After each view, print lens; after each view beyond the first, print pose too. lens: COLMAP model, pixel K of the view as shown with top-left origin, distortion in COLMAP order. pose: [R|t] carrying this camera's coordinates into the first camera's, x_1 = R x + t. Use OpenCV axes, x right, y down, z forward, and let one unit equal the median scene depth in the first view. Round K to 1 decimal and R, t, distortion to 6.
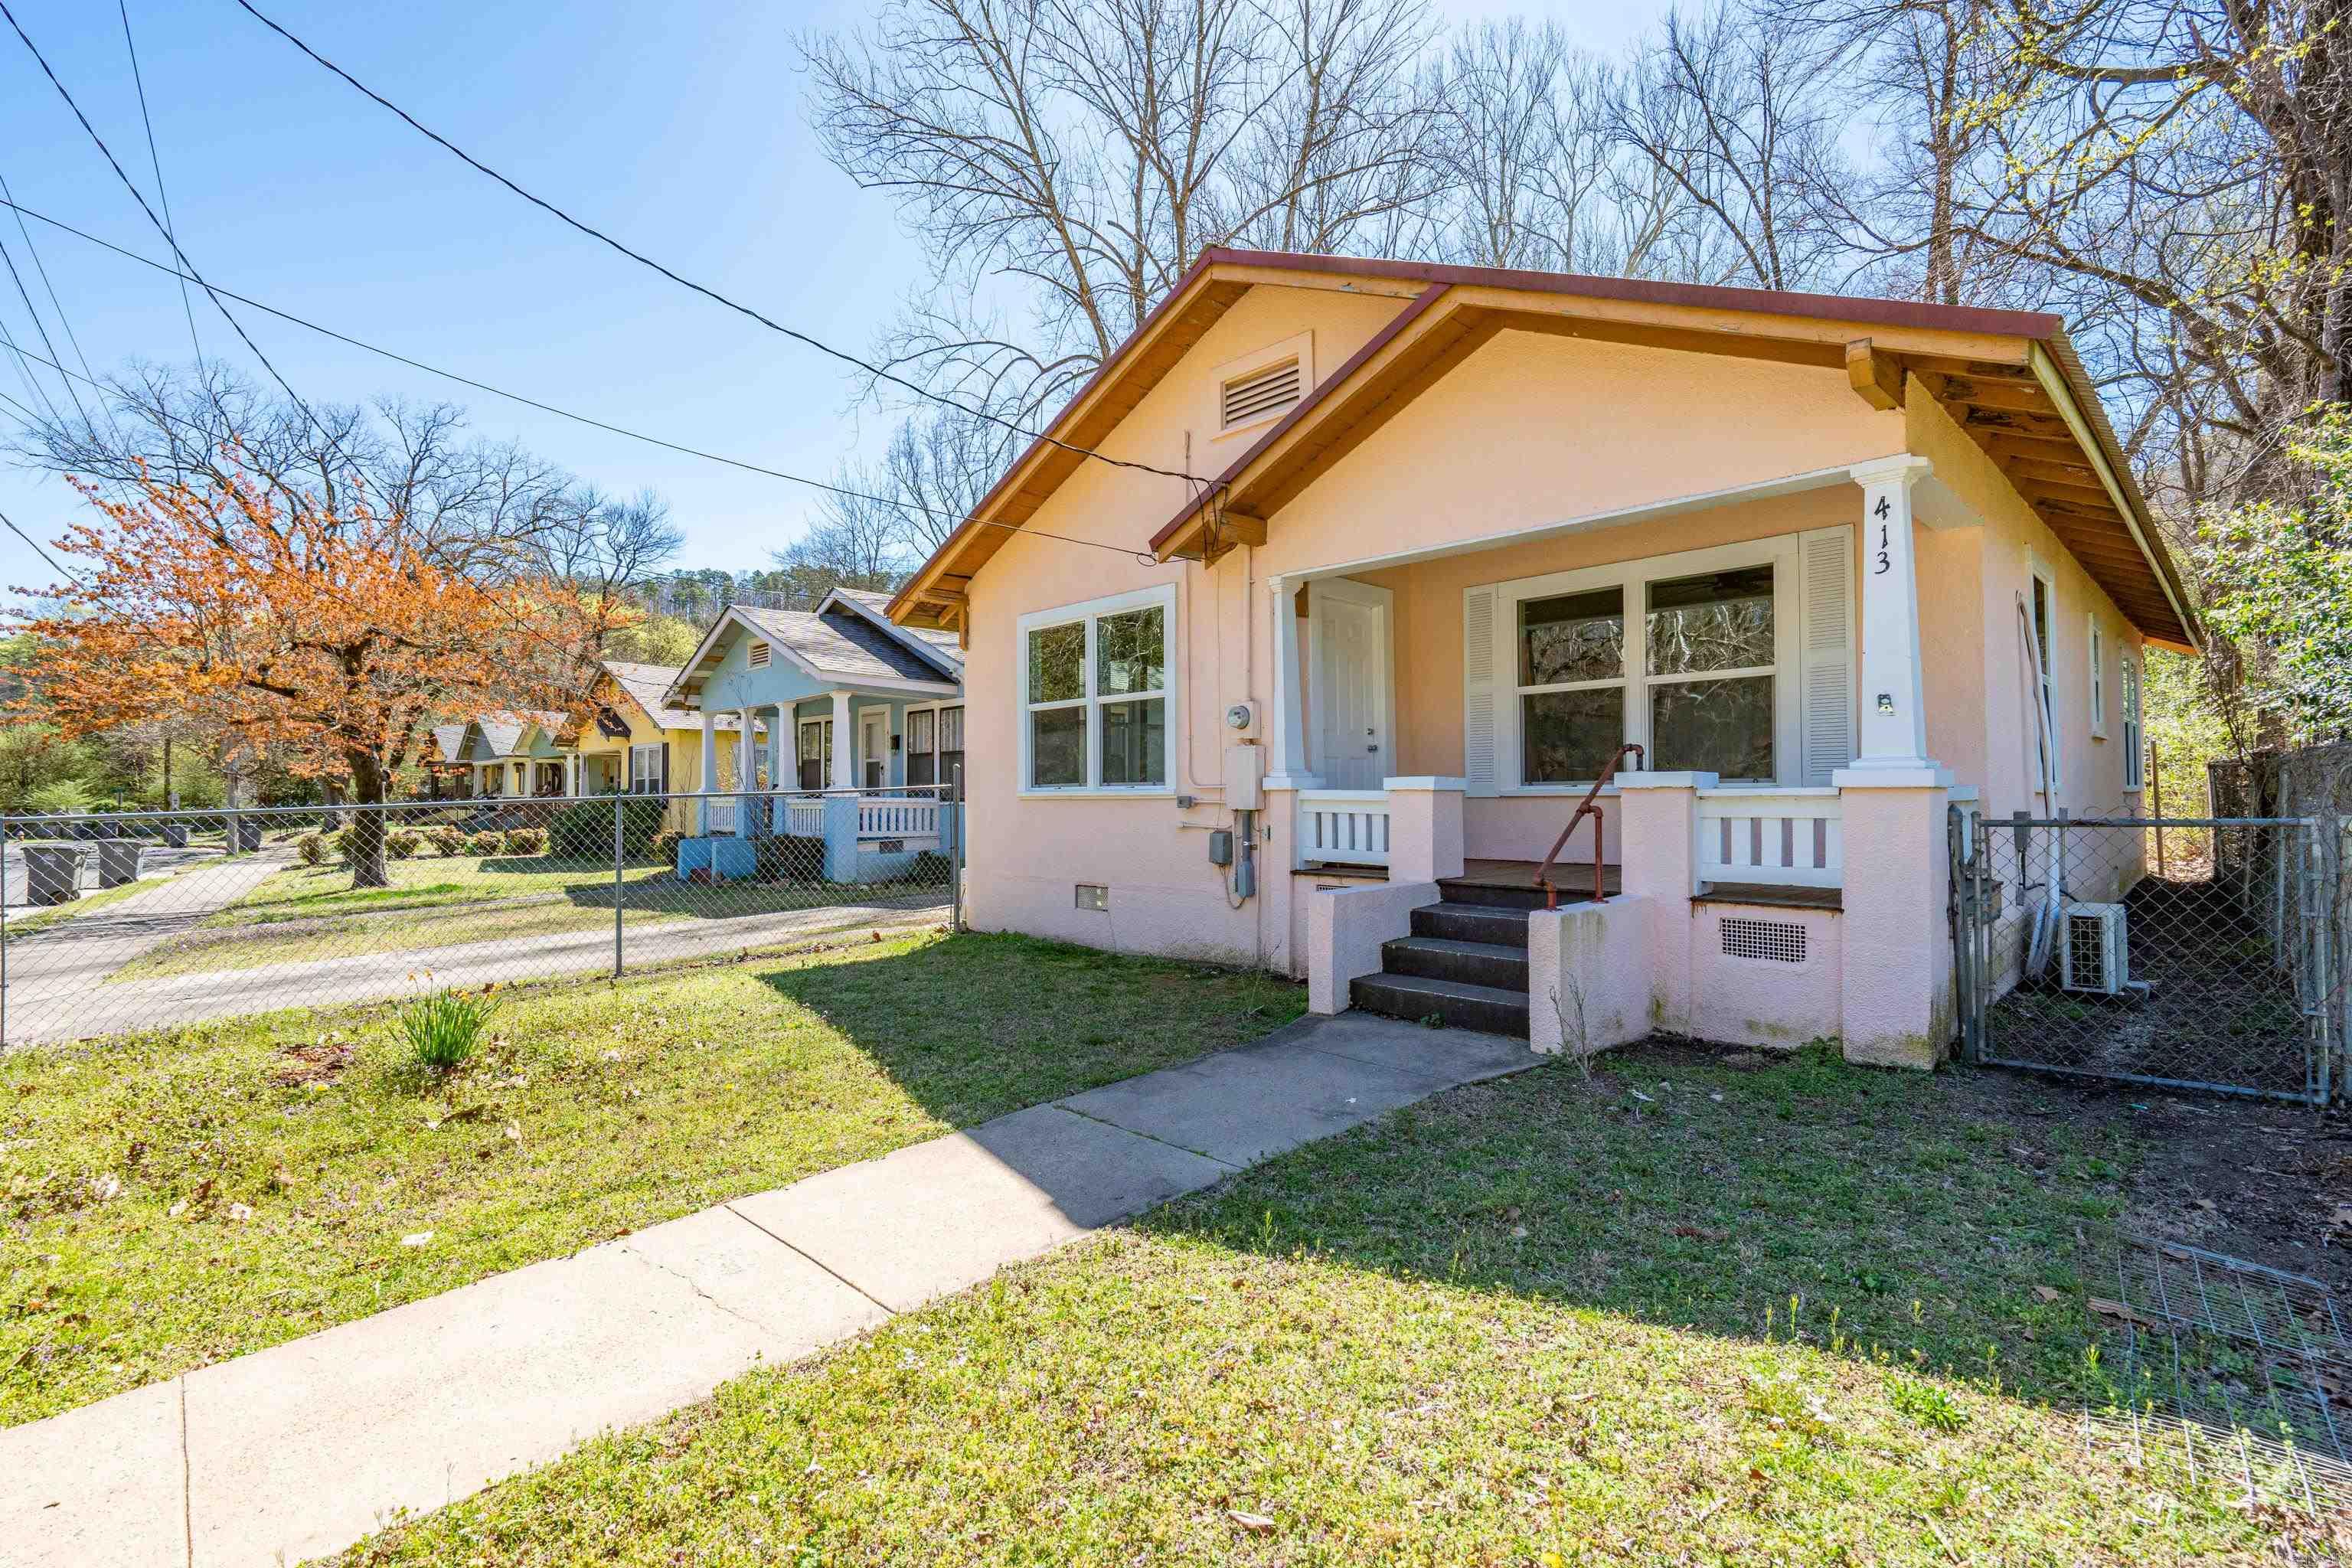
lens RADIAL K [[1072.7, 0, 1185.6], [0, 1072.7, 769.3], [0, 0, 1]] dist [-0.003848, 0.002470]
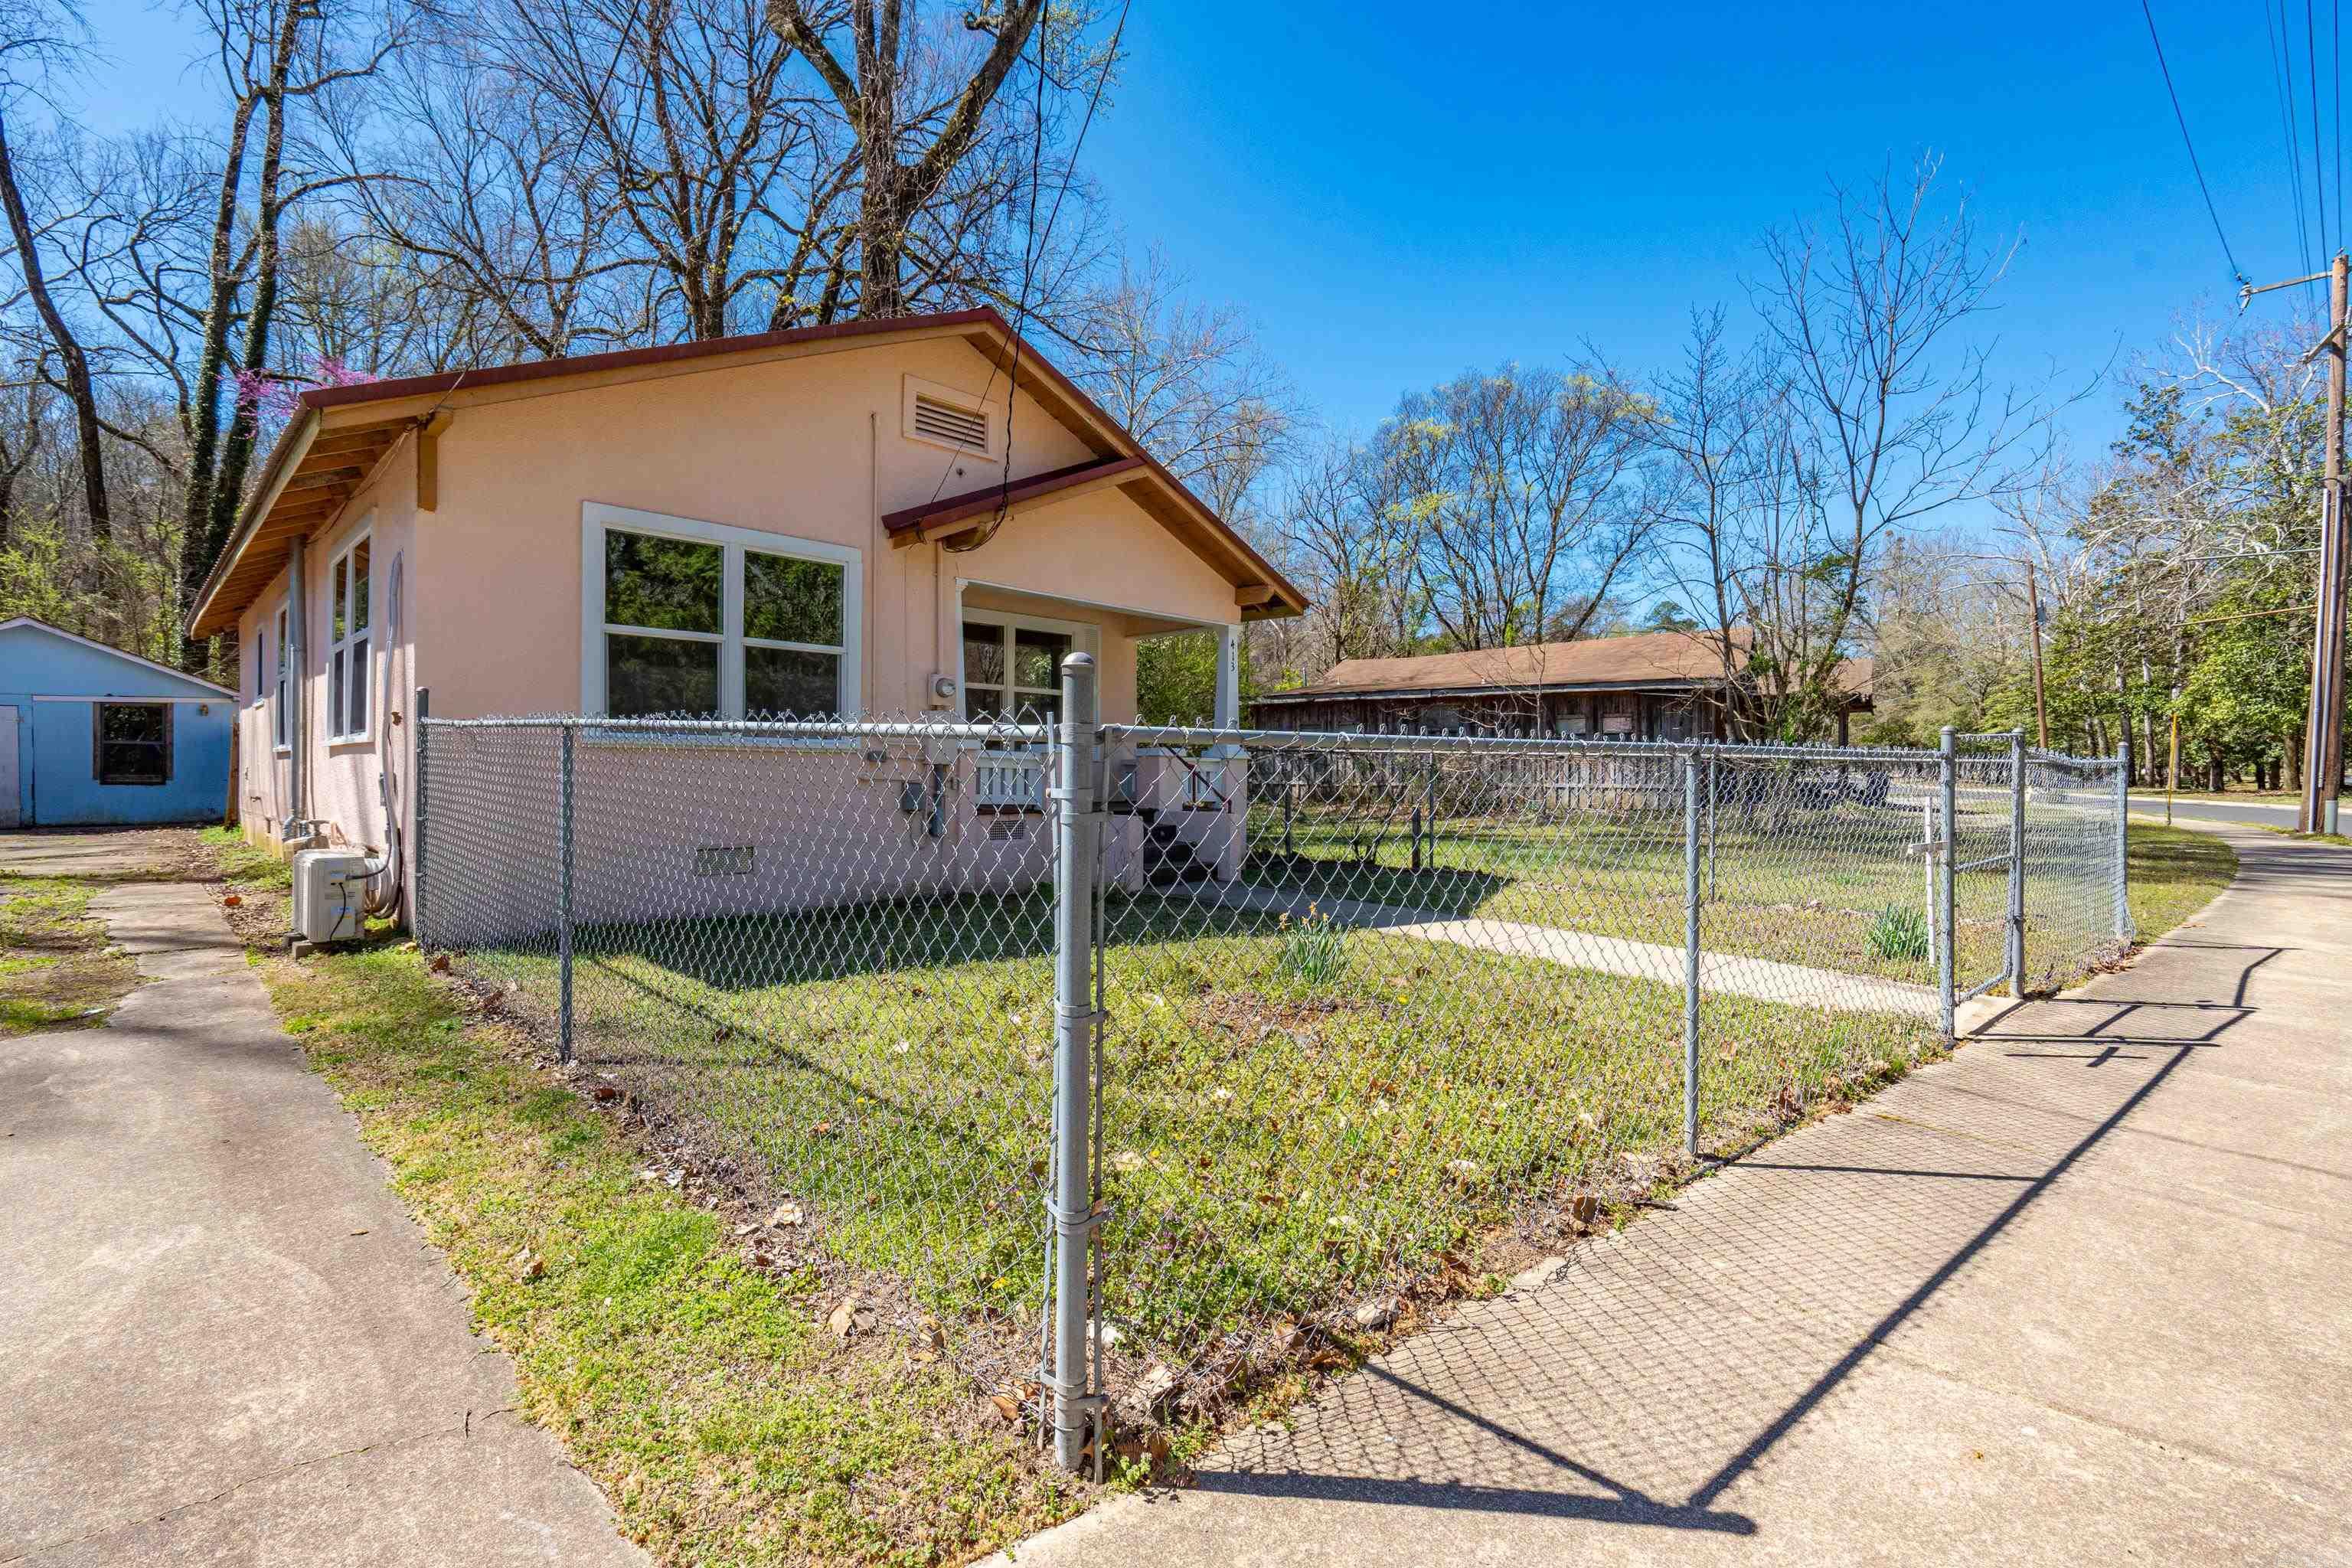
lens RADIAL K [[1072.7, 0, 1165.0], [0, 1072.7, 769.9], [0, 0, 1]] dist [-0.003848, 0.002470]
pose [[-0.011963, 0.010454, 0.999874, -1.124794], [-0.037274, 0.999246, -0.010893, 0.045959], [-0.999233, -0.037400, -0.011564, 0.747231]]
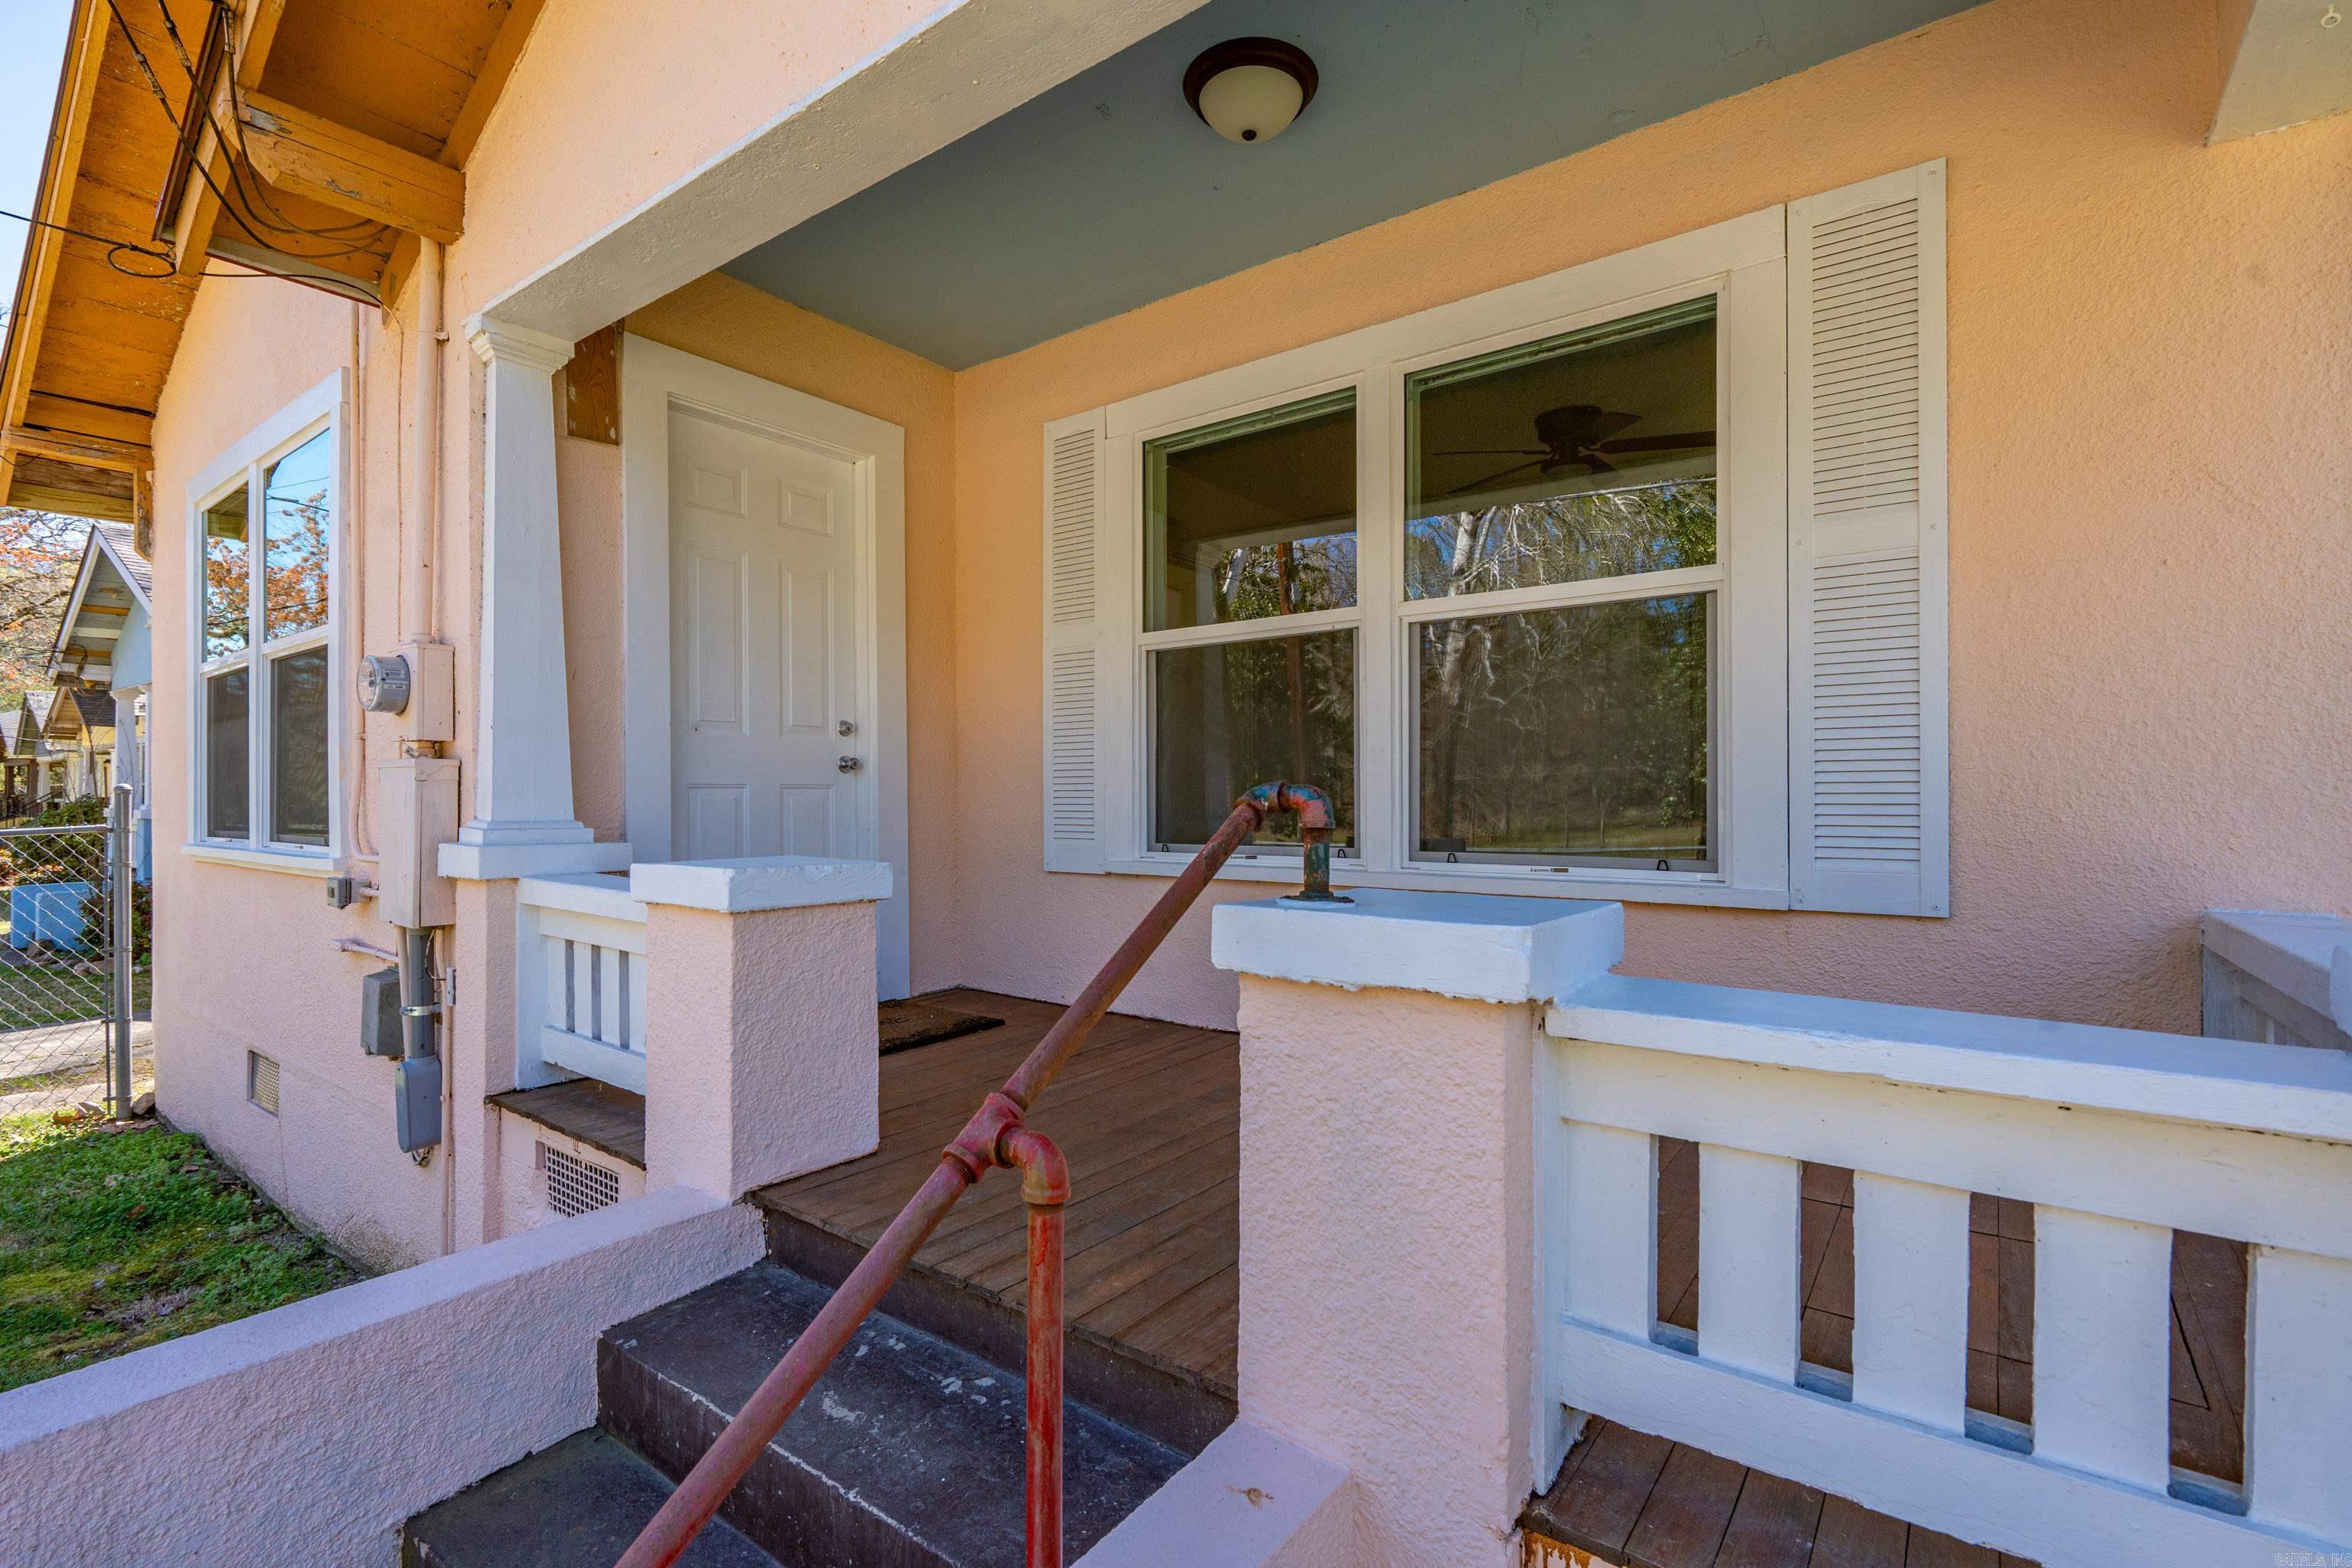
lens RADIAL K [[1072.7, 0, 1163.8], [0, 1072.7, 792.7], [0, 0, 1]] dist [-0.003848, 0.002470]
pose [[0.989175, 0.003141, 0.146709, 0.259898], [-0.006516, 0.999725, 0.022526, -0.020142], [-0.146598, -0.023238, 0.988923, 0.564979]]
